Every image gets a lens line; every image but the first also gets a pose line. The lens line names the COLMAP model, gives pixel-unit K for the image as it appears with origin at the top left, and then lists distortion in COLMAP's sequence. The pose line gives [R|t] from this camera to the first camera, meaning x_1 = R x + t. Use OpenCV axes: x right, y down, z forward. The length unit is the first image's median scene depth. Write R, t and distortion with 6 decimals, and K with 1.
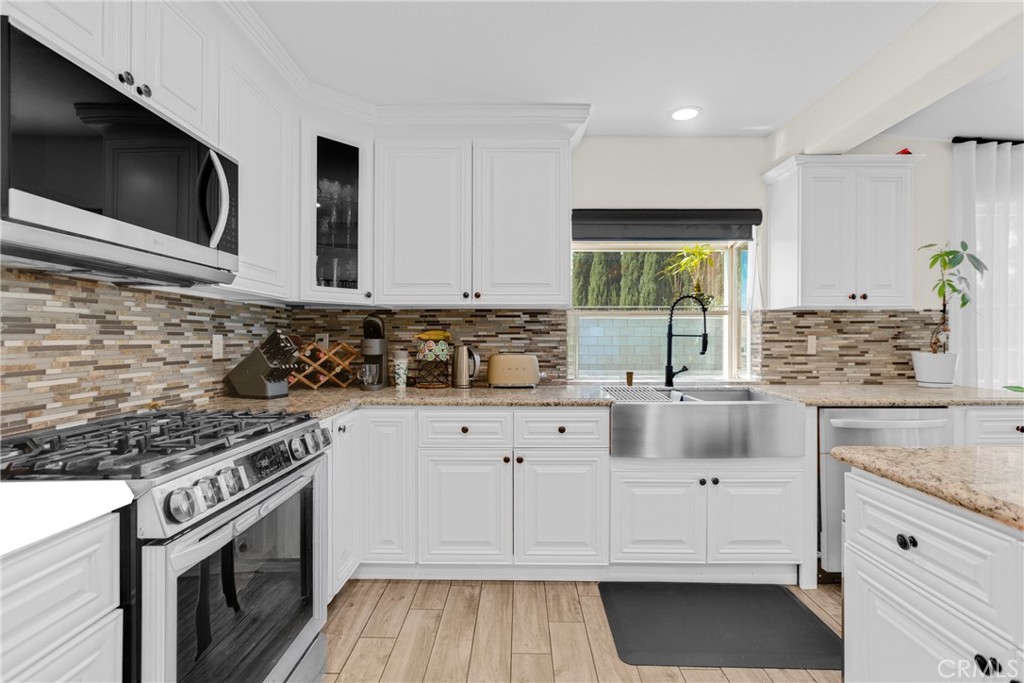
lens RADIAL K [[470.4, 0, 512.0], [0, 470.4, 341.5], [0, 0, 1]] dist [-0.001498, 0.009296]
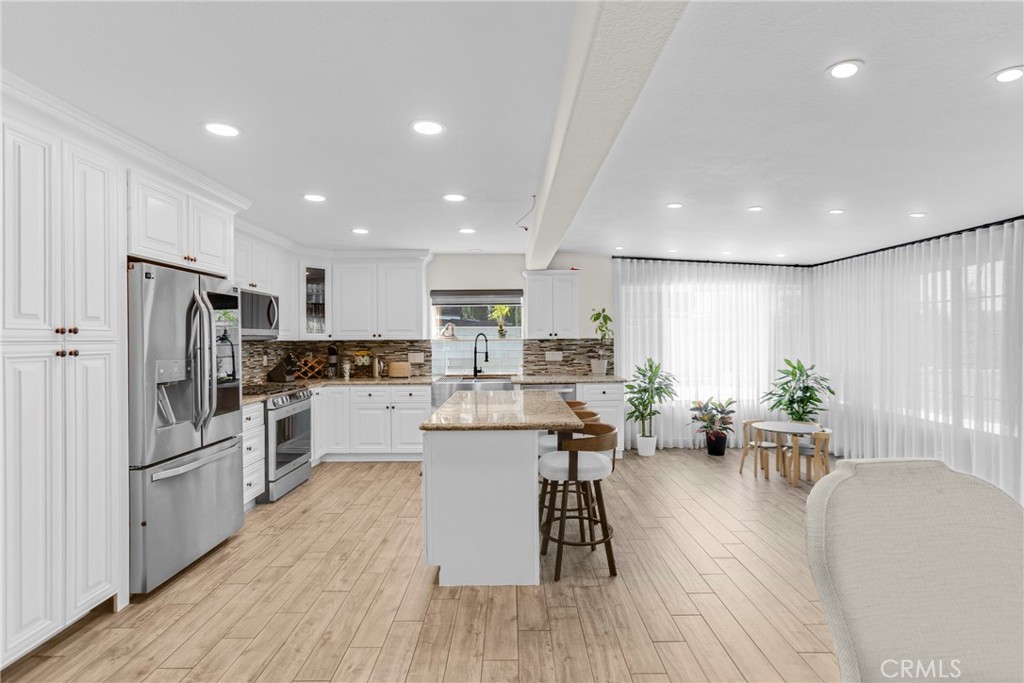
lens RADIAL K [[480.3, 0, 508.2], [0, 480.3, 340.0], [0, 0, 1]] dist [-0.011346, 0.006410]
pose [[0.999911, -0.008650, 0.010121, 0.469134], [0.008650, 0.999963, 0.000022, -0.067468], [-0.010121, 0.000065, 0.999949, -1.160319]]
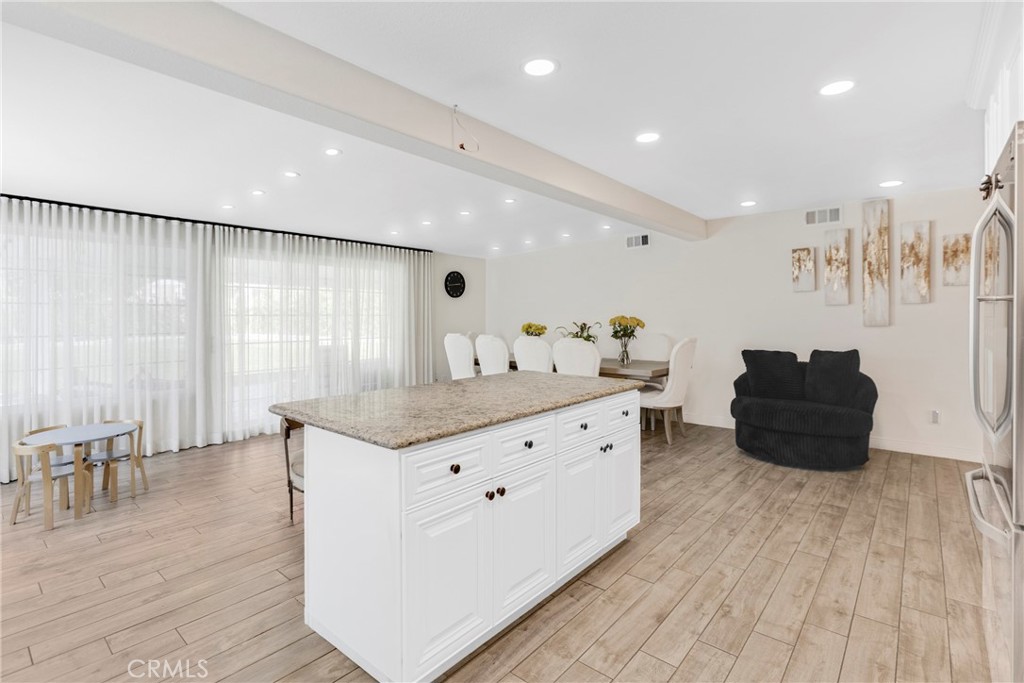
lens RADIAL K [[497.0, 0, 511.8], [0, 497.0, 319.7], [0, 0, 1]] dist [-0.002747, 0.008423]
pose [[-0.778859, -0.002588, 0.627194, -0.140828], [0.001409, 0.999982, 0.005875, -0.037520], [-0.627197, 0.005460, -0.778841, 0.800873]]
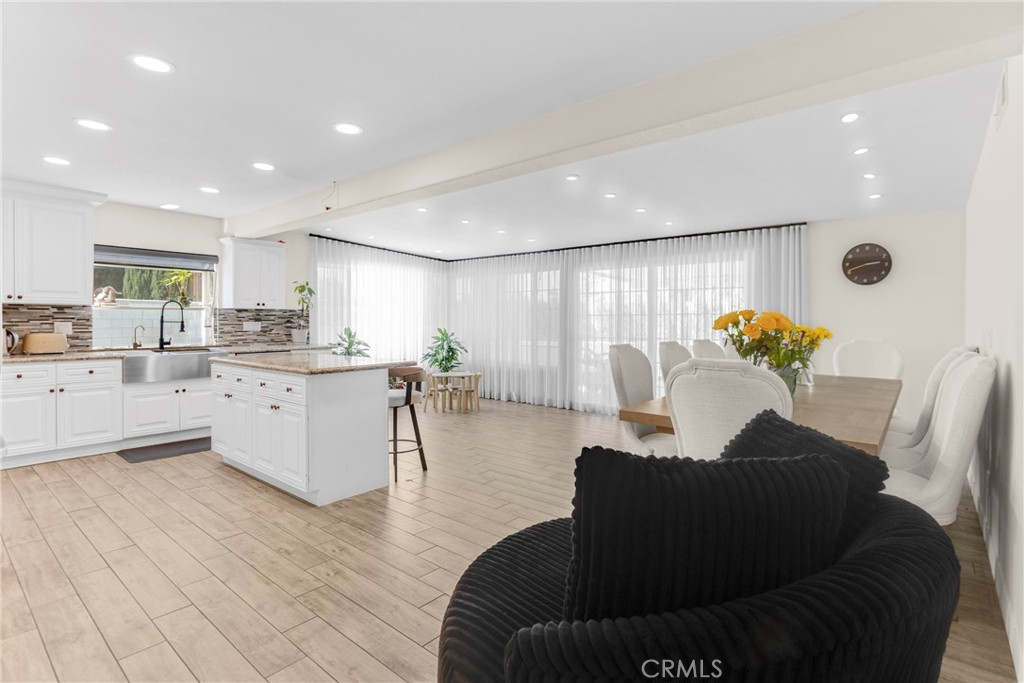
lens RADIAL K [[506.1, 0, 509.0], [0, 506.1, 324.7], [0, 0, 1]] dist [0.001284, 0.007676]
pose [[0.643596, -0.004642, 0.765351, -0.310365], [-0.001378, 0.999973, 0.007224, -0.017255], [-0.765364, -0.005705, 0.643572, -1.322862]]
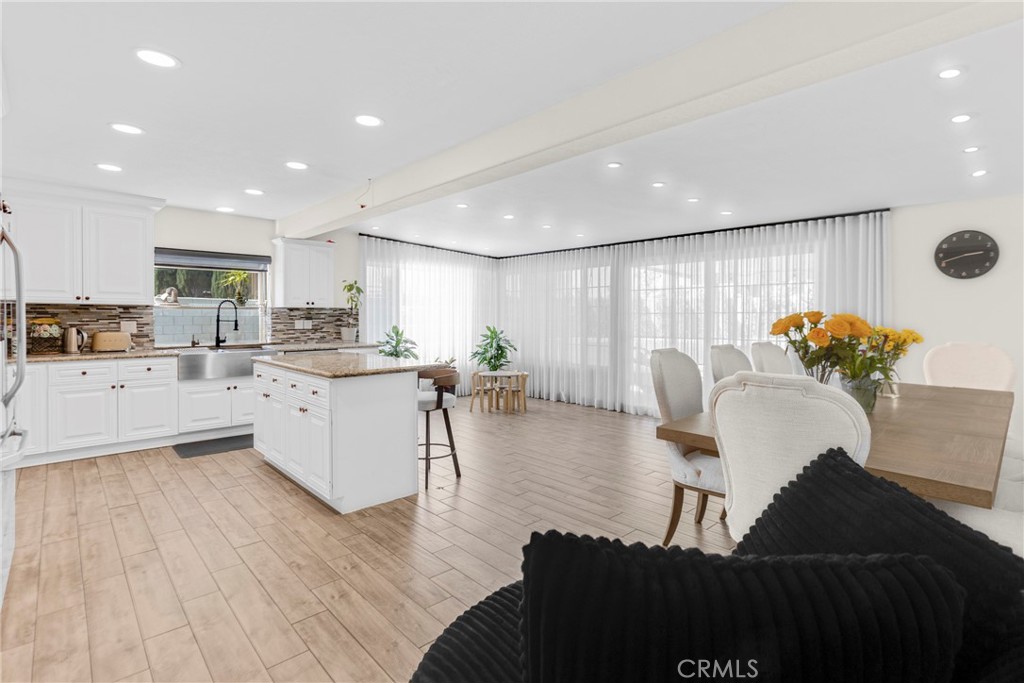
lens RADIAL K [[497.0, 0, 511.8], [0, 497.0, 319.7], [0, 0, 1]] dist [-0.002747, 0.008423]
pose [[0.729535, -0.003736, 0.683933, -0.174312], [-0.000896, 0.999979, 0.006419, -0.030516], [-0.683943, -0.005295, 0.729516, -1.299406]]
